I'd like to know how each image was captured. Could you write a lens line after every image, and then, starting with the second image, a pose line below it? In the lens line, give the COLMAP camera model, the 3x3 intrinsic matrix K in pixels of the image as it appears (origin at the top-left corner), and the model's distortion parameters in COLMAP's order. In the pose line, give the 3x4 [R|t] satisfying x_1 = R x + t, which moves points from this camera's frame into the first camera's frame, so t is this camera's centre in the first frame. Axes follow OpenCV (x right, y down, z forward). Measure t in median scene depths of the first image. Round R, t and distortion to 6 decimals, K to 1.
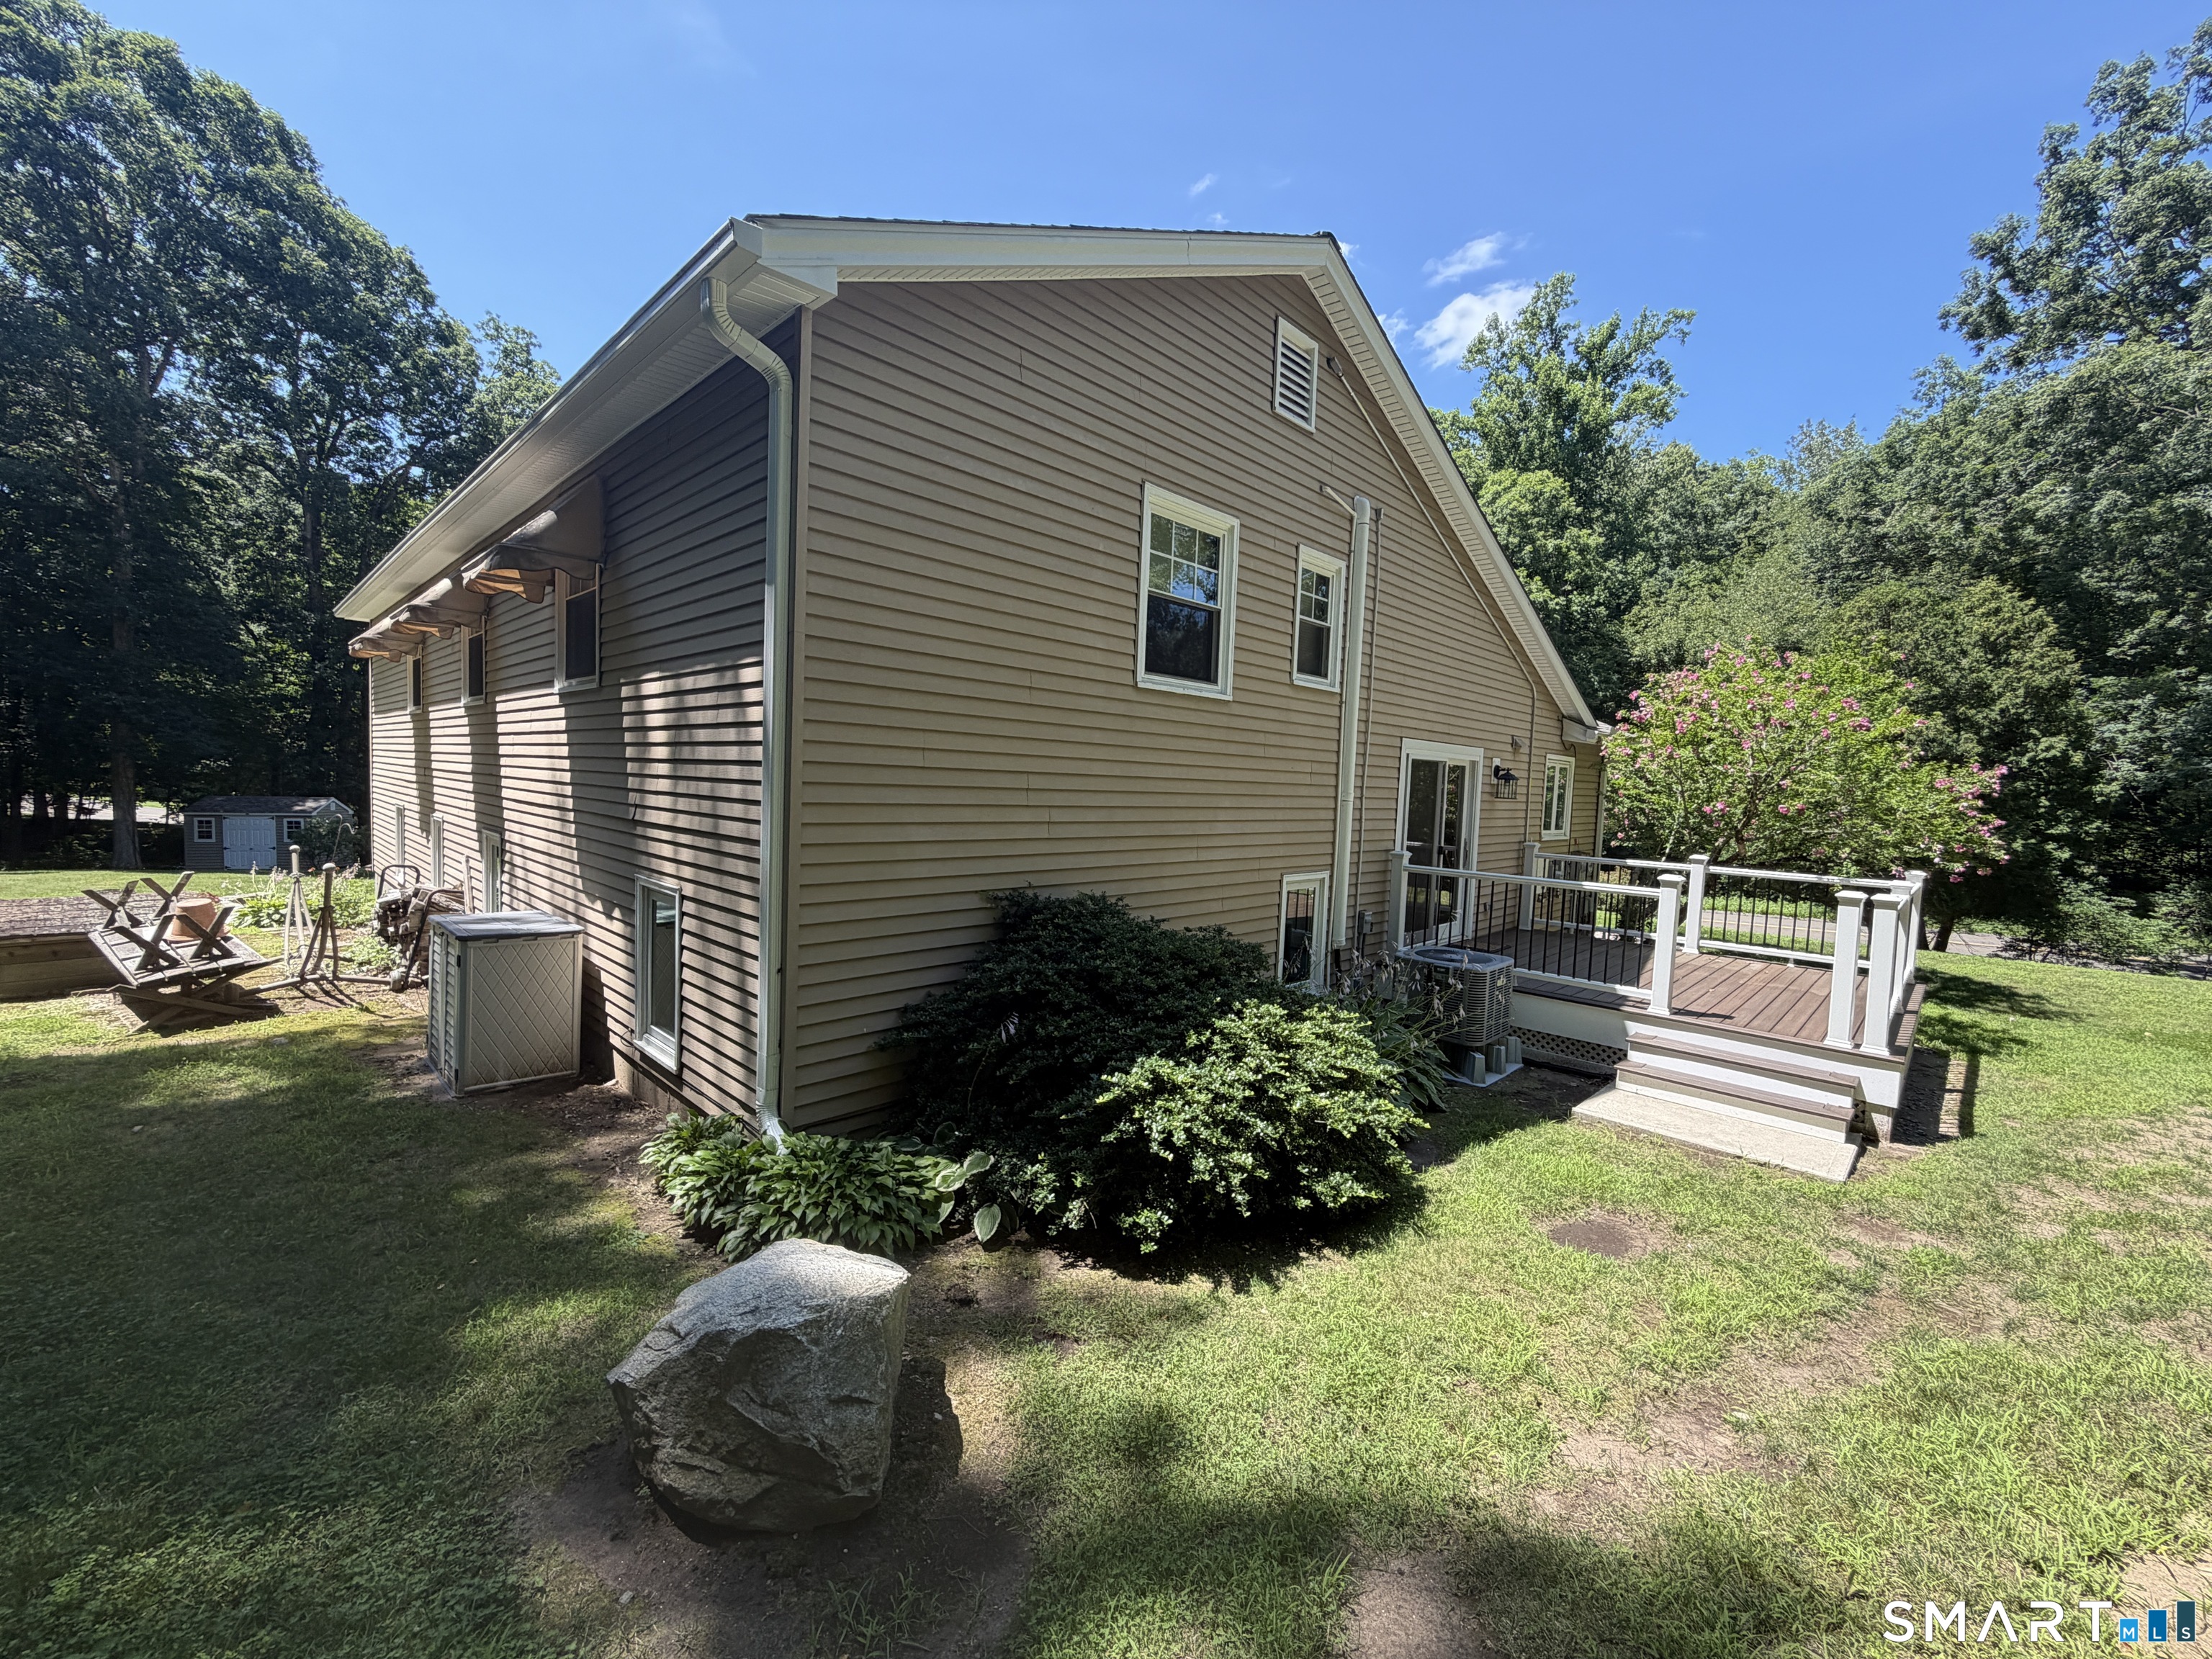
lens RADIAL K [[887.7, 0, 1103.3], [0, 887.7, 830.9], [0, 0, 1]] dist [0.000746, 0.000073]
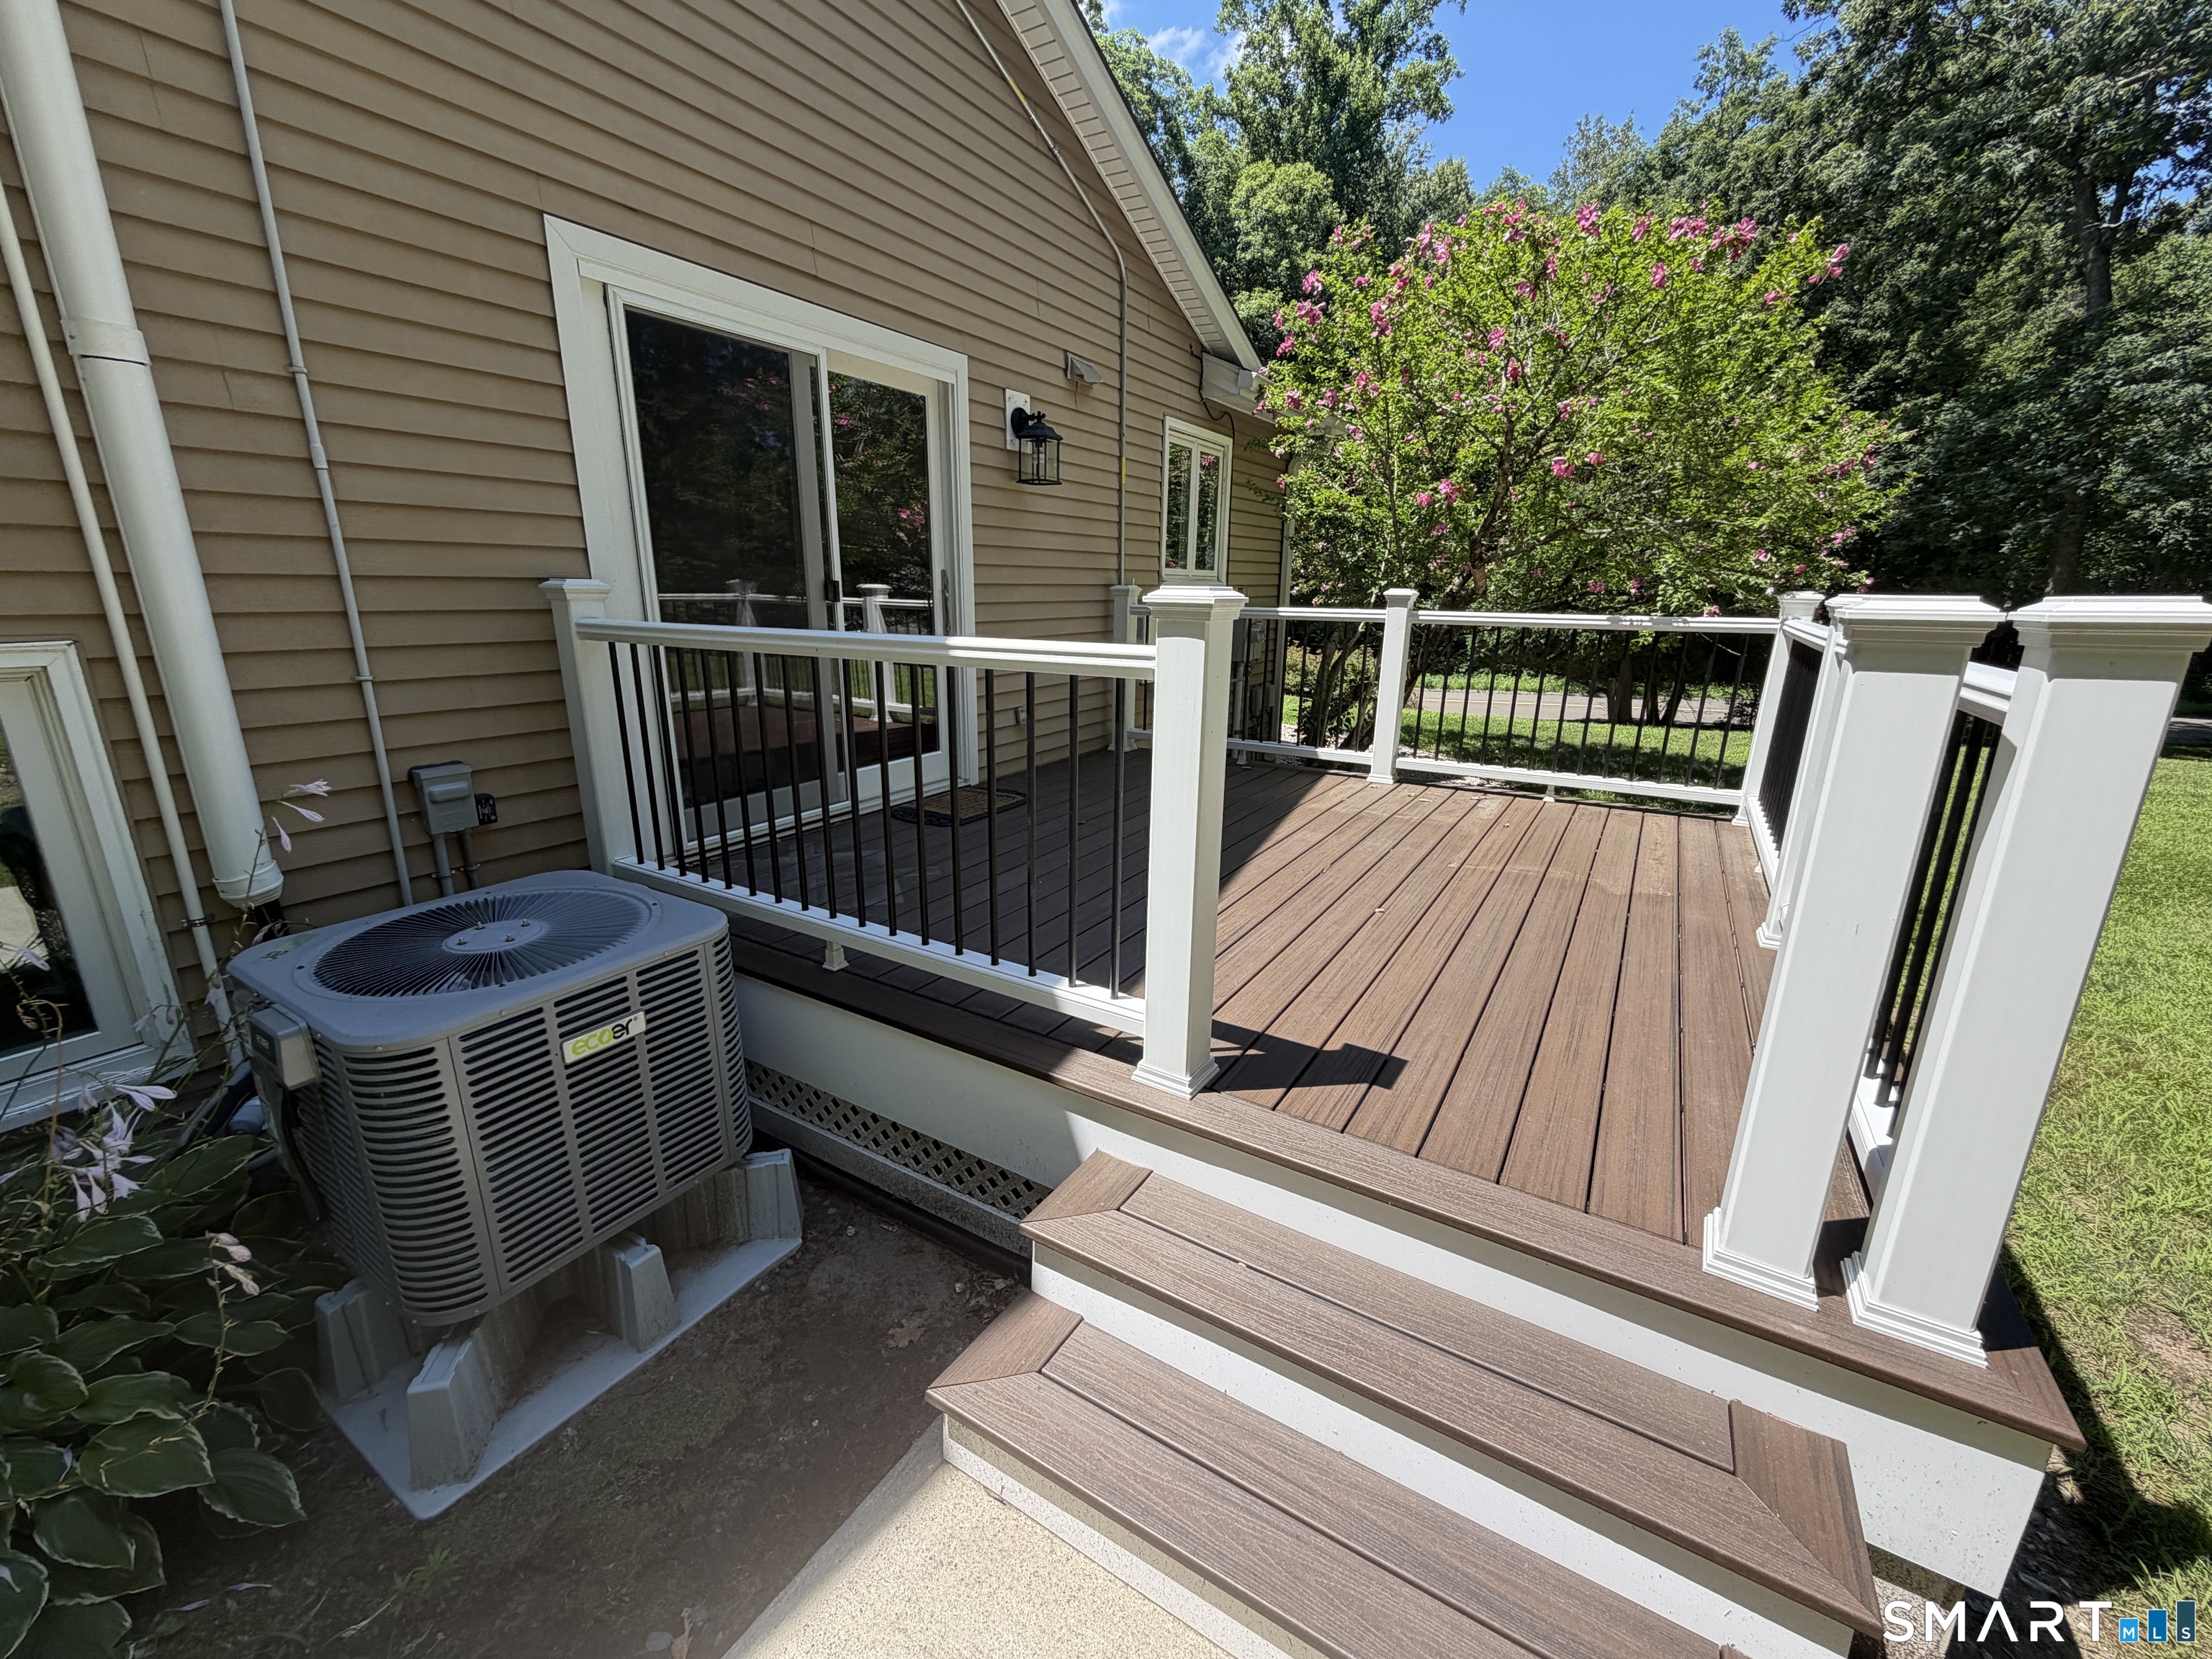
lens RADIAL K [[886.0, 0, 1102.6], [0, 886.0, 829.4], [0, 0, 1]] dist [0.000028, 0.000199]
pose [[0.975857, -0.086324, 0.200625, 0.157063], [0.041271, 0.974911, 0.218734, 0.017294], [-0.214473, -0.205173, 0.954937, 0.211582]]
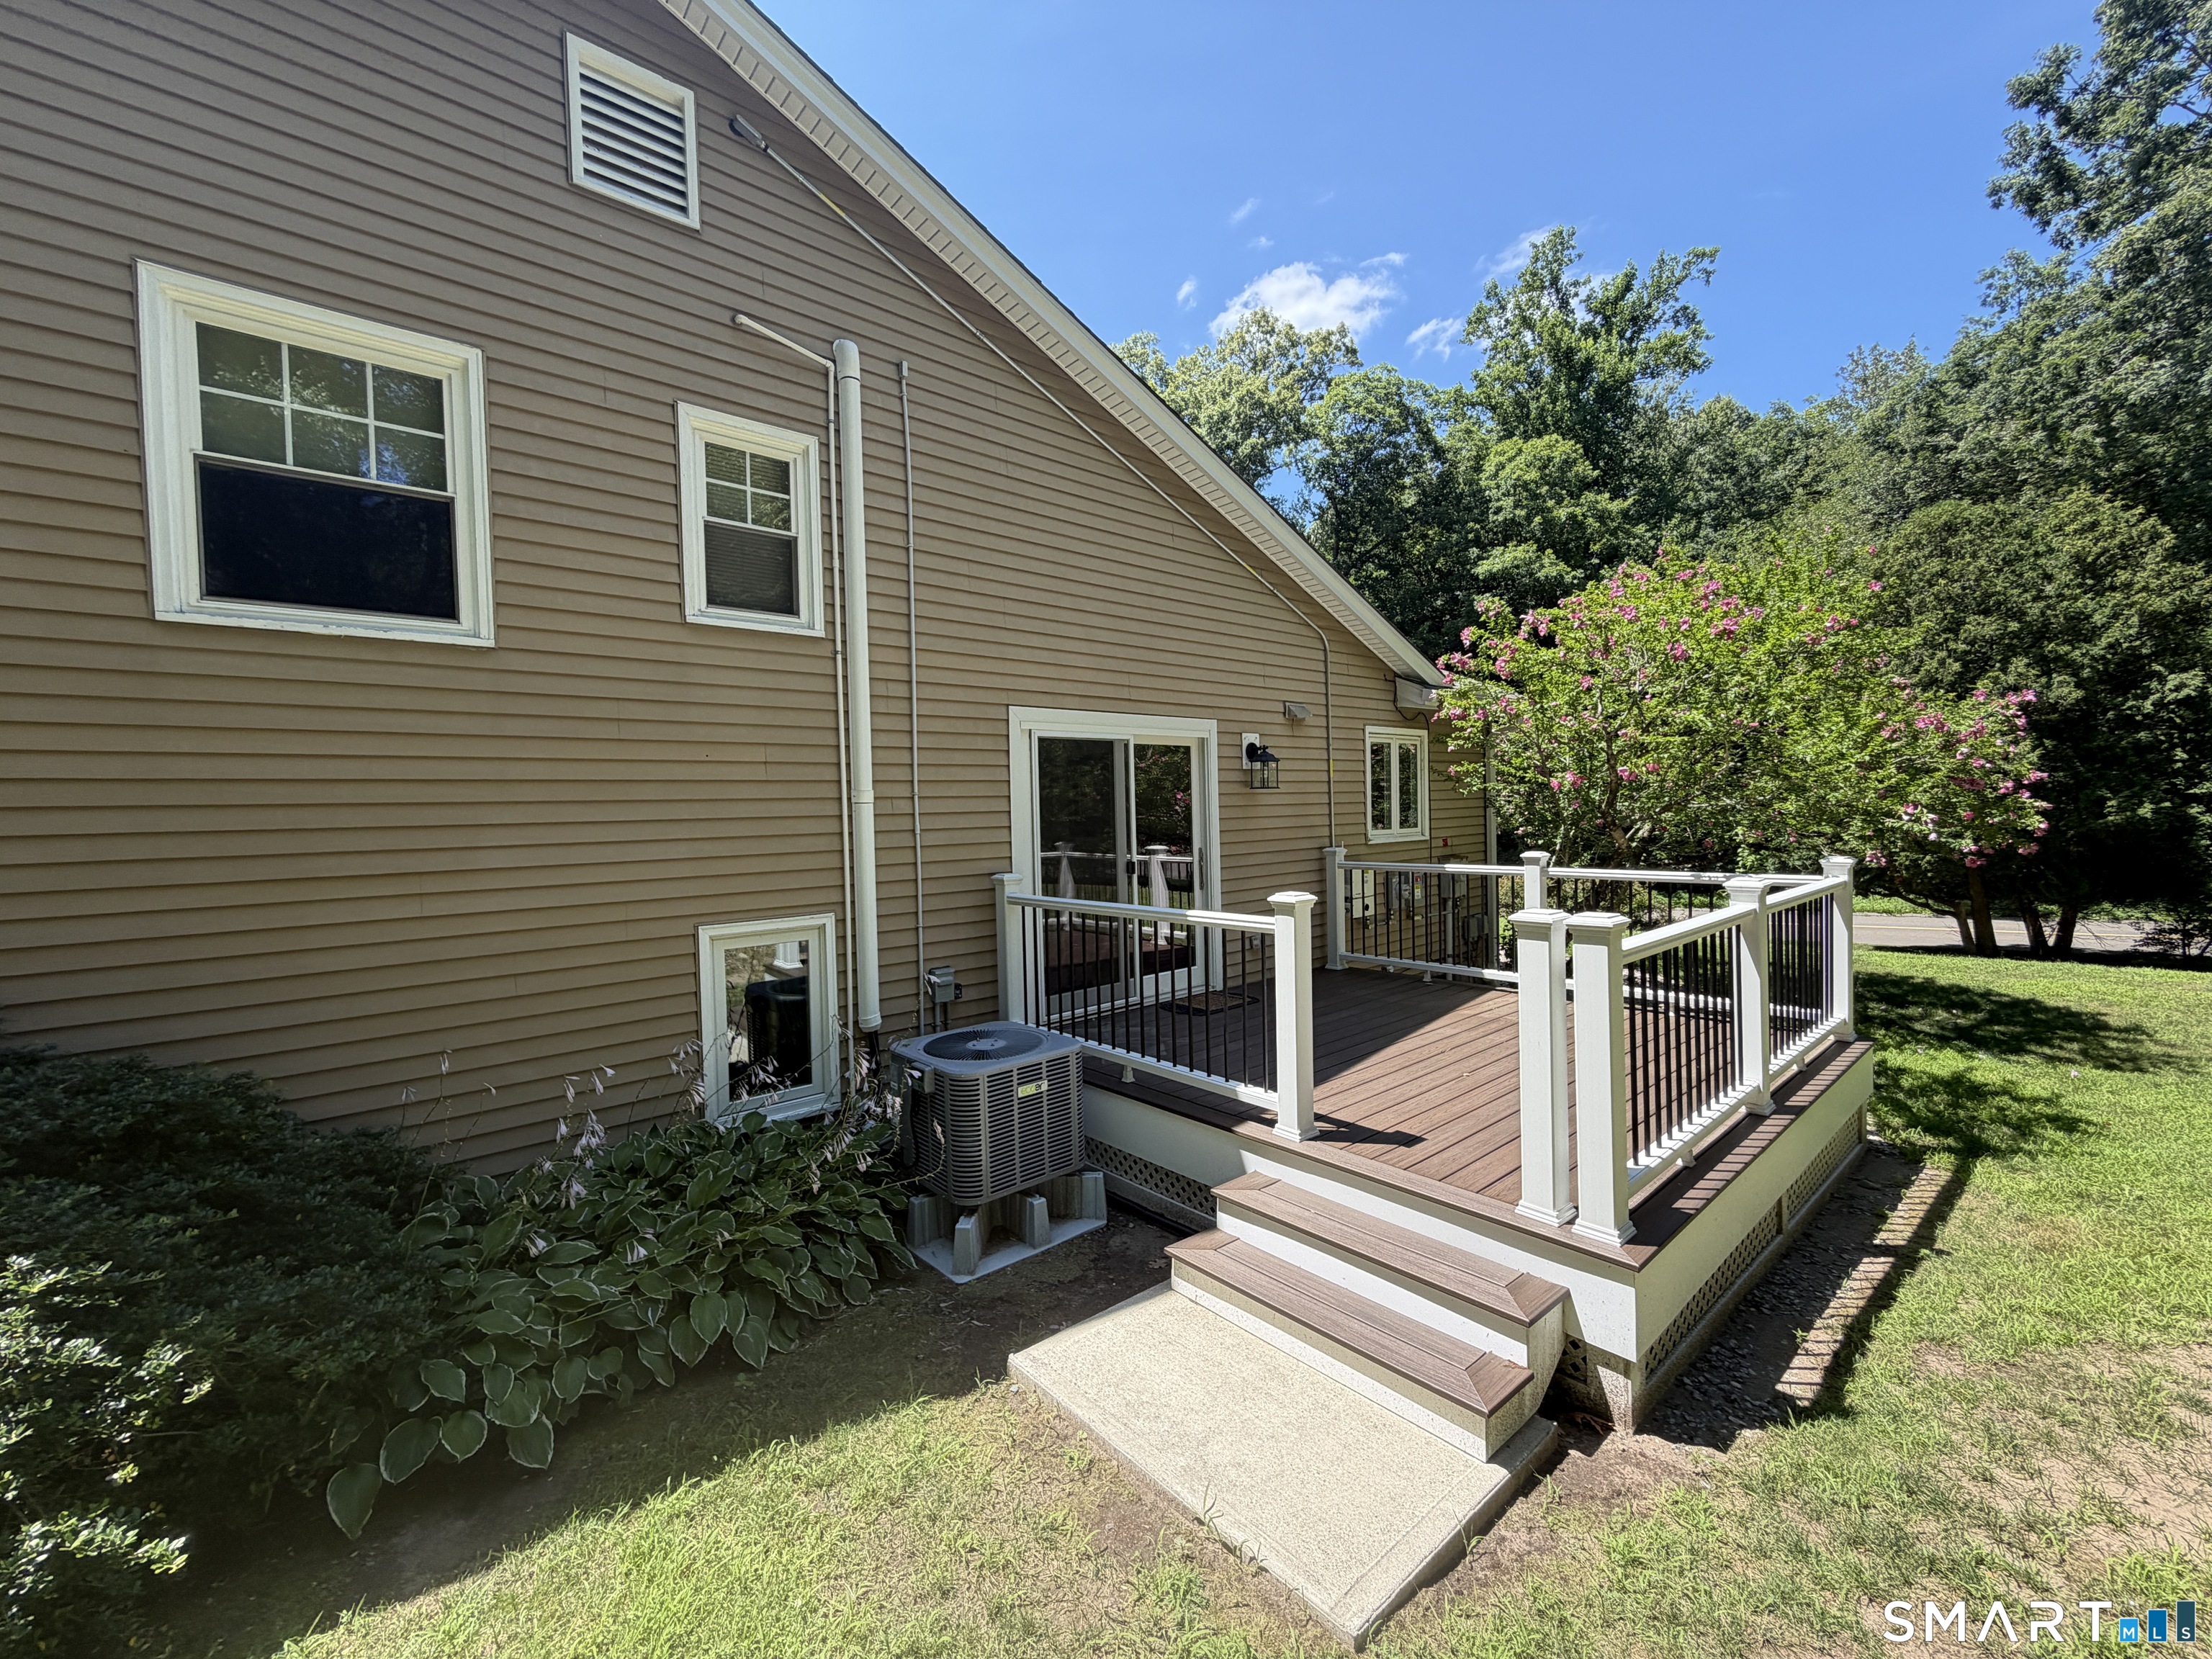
lens RADIAL K [[886.0, 0, 1102.6], [0, 886.0, 829.4], [0, 0, 1]] dist [0.000028, 0.000199]
pose [[0.993808, -0.063888, -0.090906, 0.161516], [0.060466, 0.997372, -0.039913, 0.006983], [0.093217, 0.034169, 0.995059, 0.118622]]
